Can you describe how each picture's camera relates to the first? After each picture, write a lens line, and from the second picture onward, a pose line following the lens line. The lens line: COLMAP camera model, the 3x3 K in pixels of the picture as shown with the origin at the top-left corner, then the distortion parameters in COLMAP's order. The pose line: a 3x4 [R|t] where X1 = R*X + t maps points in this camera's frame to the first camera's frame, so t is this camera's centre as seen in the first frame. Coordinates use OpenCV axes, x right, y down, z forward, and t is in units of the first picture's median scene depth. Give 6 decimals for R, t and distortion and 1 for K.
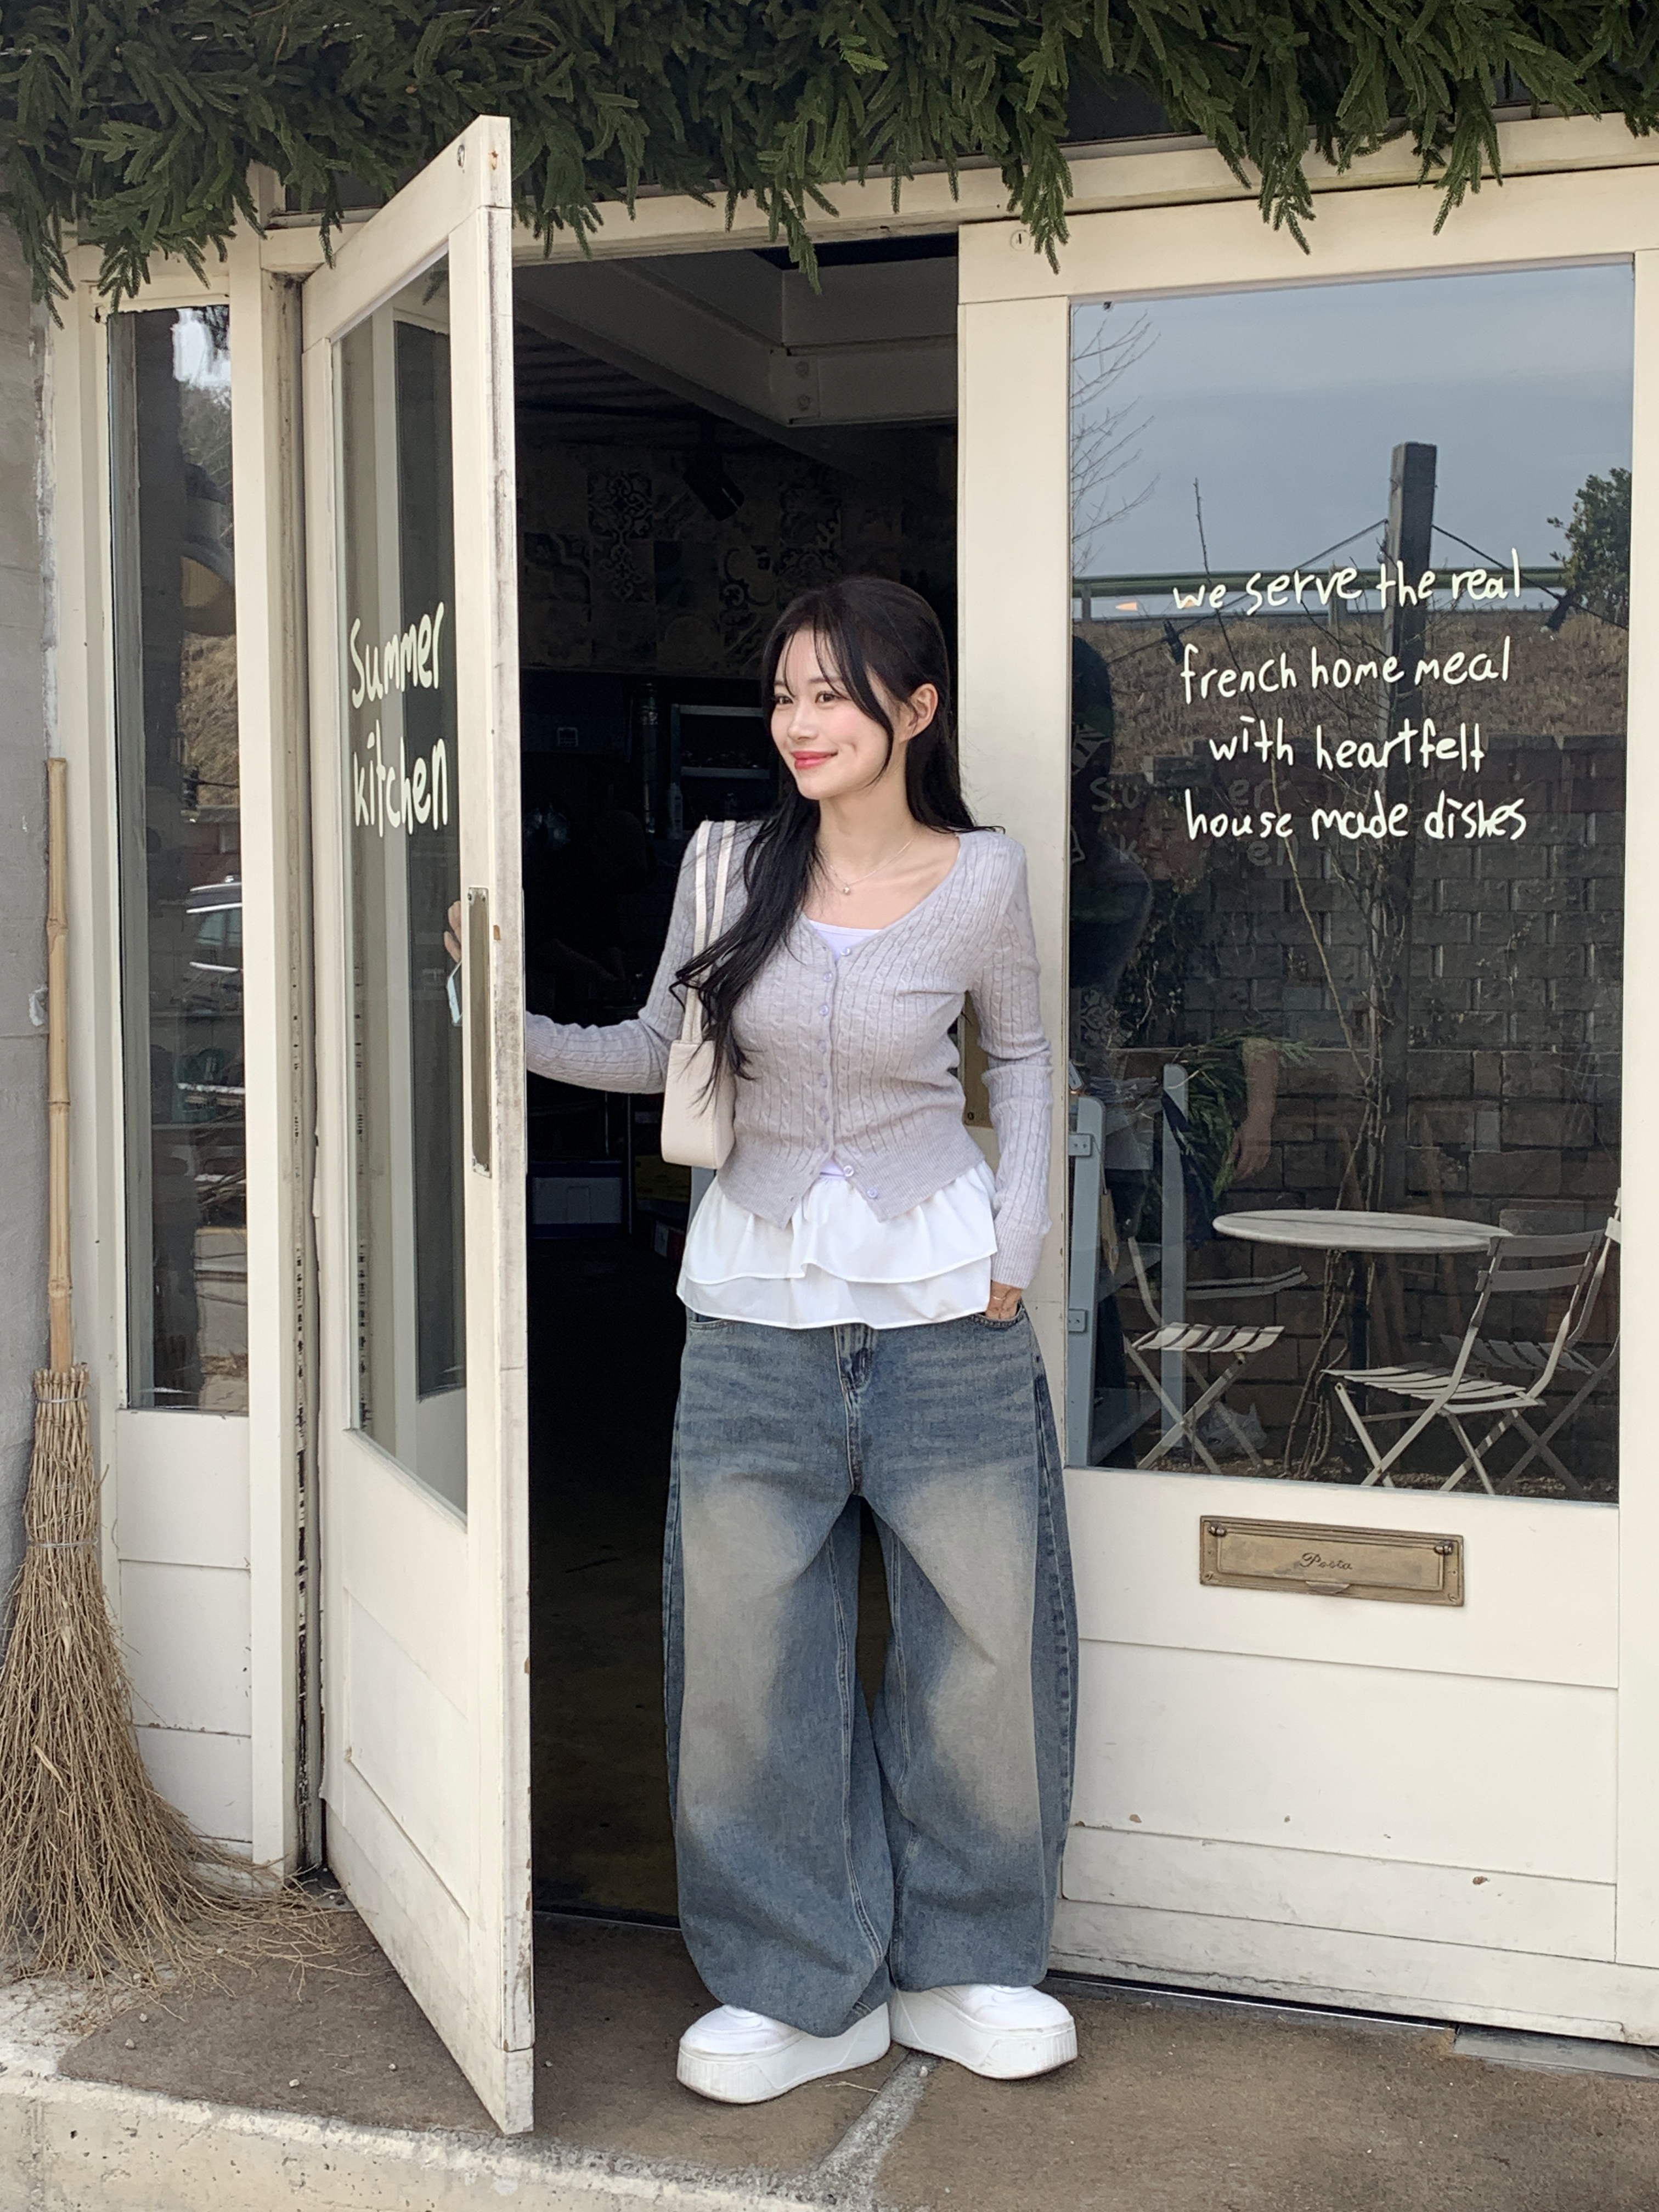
lens RADIAL K [[2976.3, 0, 873.9], [0, 2976.3, 1074.3], [0, 0, 1]] dist [0.150262, -0.617719]
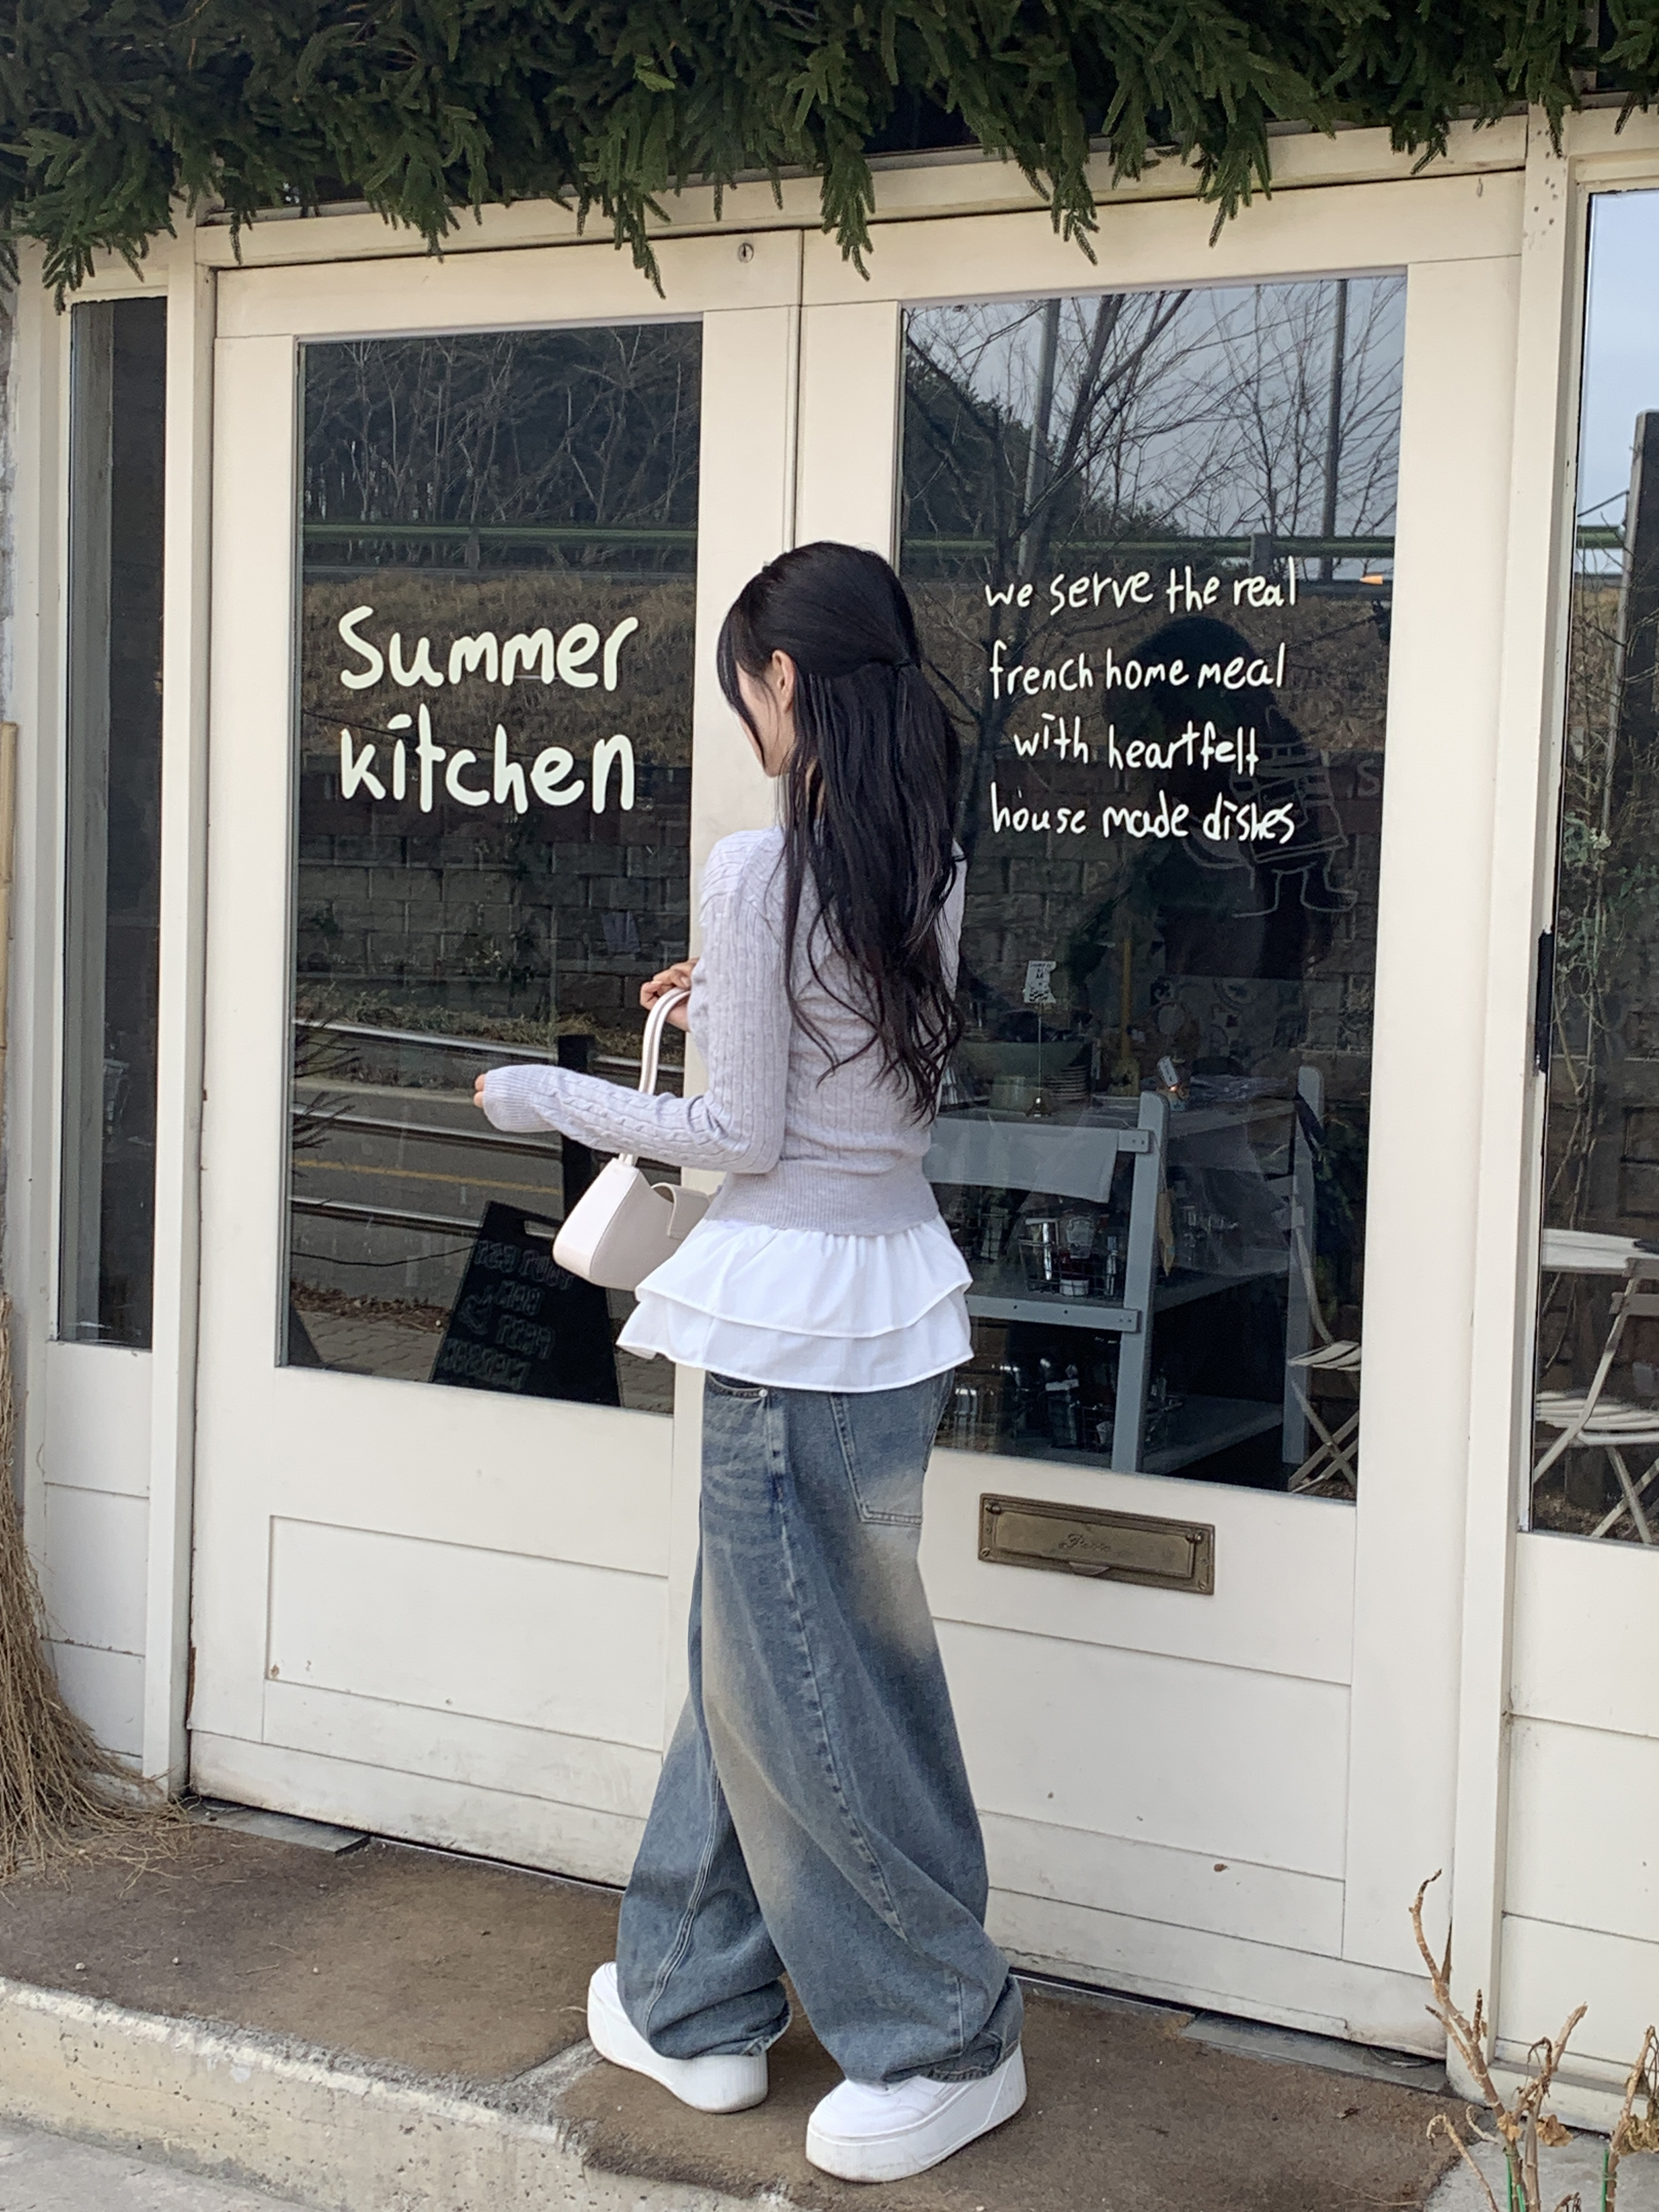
lens RADIAL K [[3156.0, 0, 826.1], [0, 3156.0, 1064.8], [0, 0, 1]] dist [0.177016, -0.798717]
pose [[0.988857, 0.043643, -0.142327, 0.212017], [-0.043746, 0.999040, 0.002406, 0.000854], [0.142295, 0.003847, 0.989817, -0.084283]]
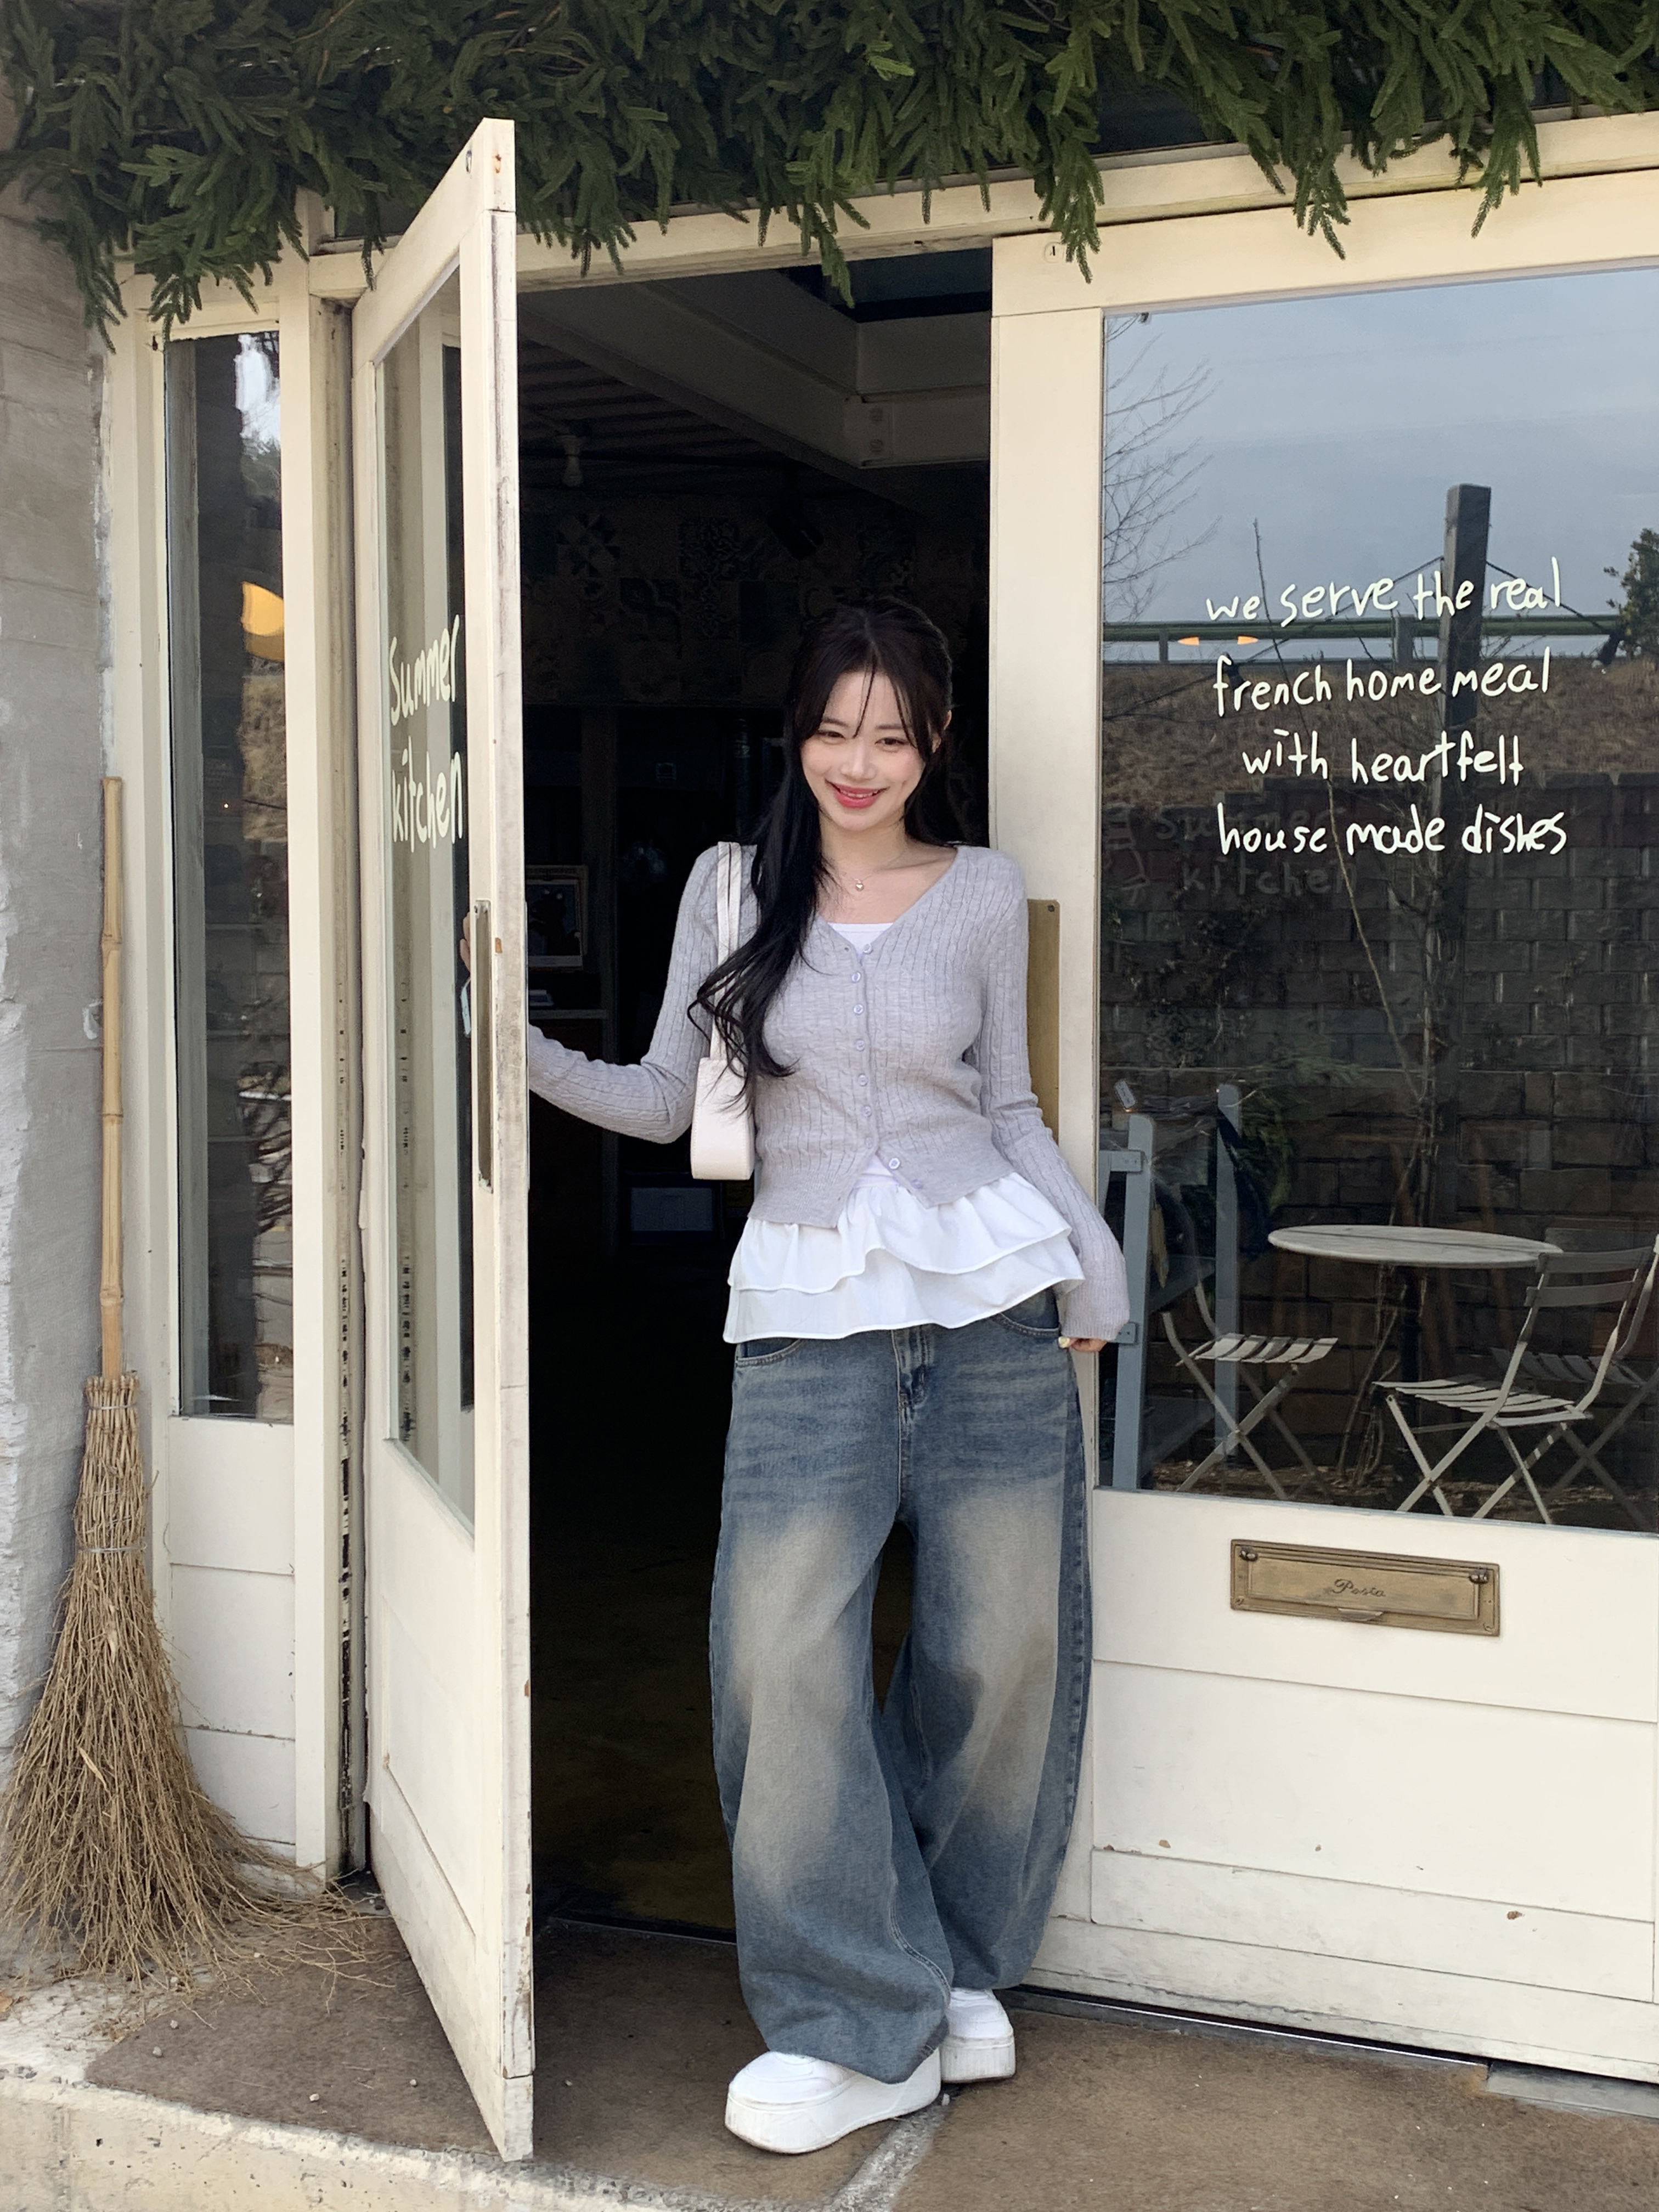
lens RADIAL K [[2793.8, 0, 827.6], [0, 2793.8, 1074.5], [0, 0, 1]] dist [0.125496, -0.485161]
pose [[0.998857, 0.004500, -0.047595, 0.020190], [-0.004791, 0.999970, -0.006009, 0.000345], [0.047567, 0.006230, 0.998849, 0.068905]]
